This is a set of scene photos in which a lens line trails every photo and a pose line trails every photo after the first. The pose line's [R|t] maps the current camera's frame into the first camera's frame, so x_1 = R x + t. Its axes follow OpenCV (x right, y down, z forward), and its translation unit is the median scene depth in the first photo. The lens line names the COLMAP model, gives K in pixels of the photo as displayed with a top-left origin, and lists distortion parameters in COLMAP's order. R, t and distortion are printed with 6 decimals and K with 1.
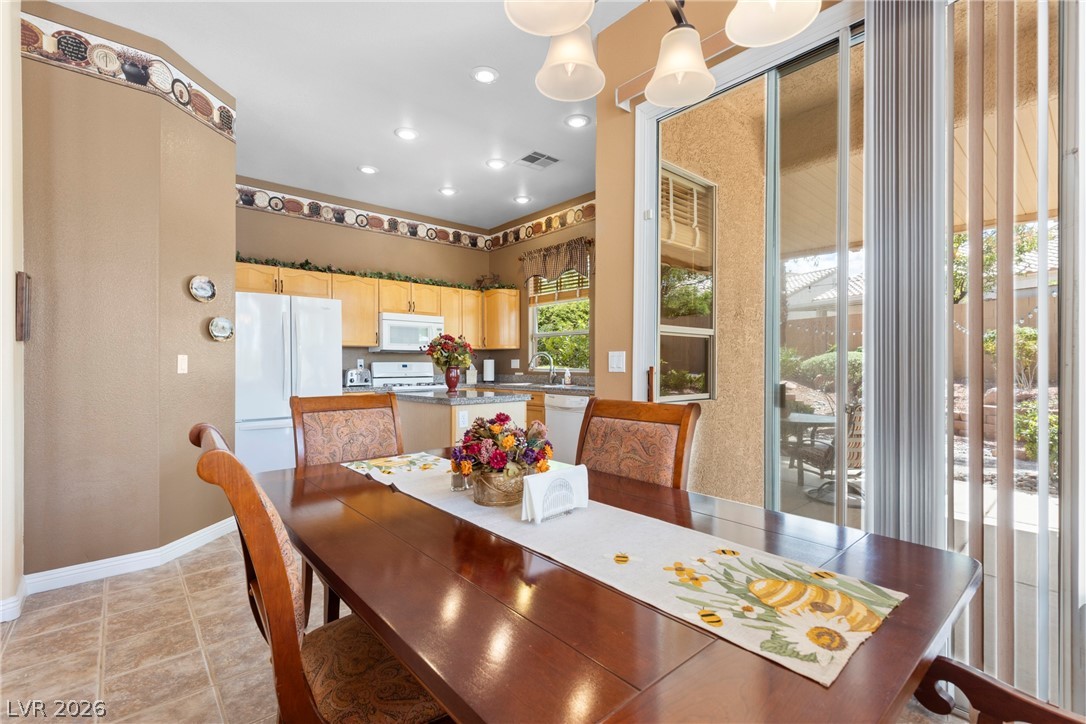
lens RADIAL K [[494.3, 0, 548.9], [0, 494.3, 363.6], [0, 0, 1]] dist [0.002122, -0.001313]
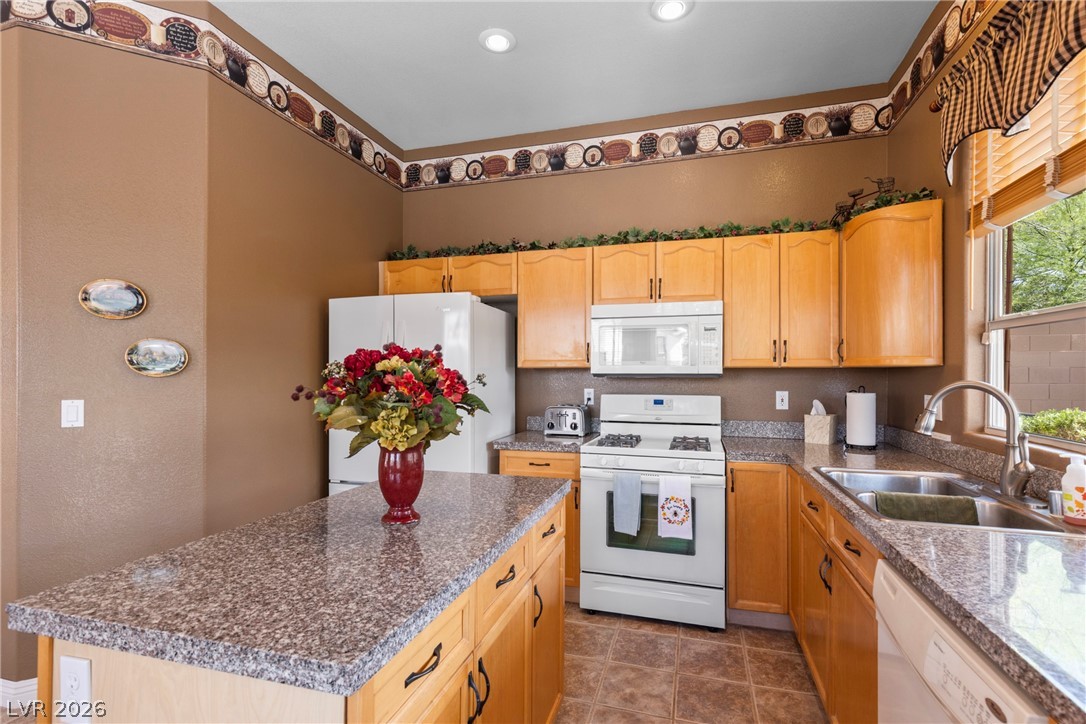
lens RADIAL K [[494.3, 0, 547.4], [0, 494.3, 372.0], [0, 0, 1]] dist [0.002122, -0.001313]
pose [[0.535541, -0.000019, -0.844509, 0.088670], [0.001683, 0.999998, 0.001045, -0.027265], [0.844507, -0.001981, 0.535540, 0.588948]]
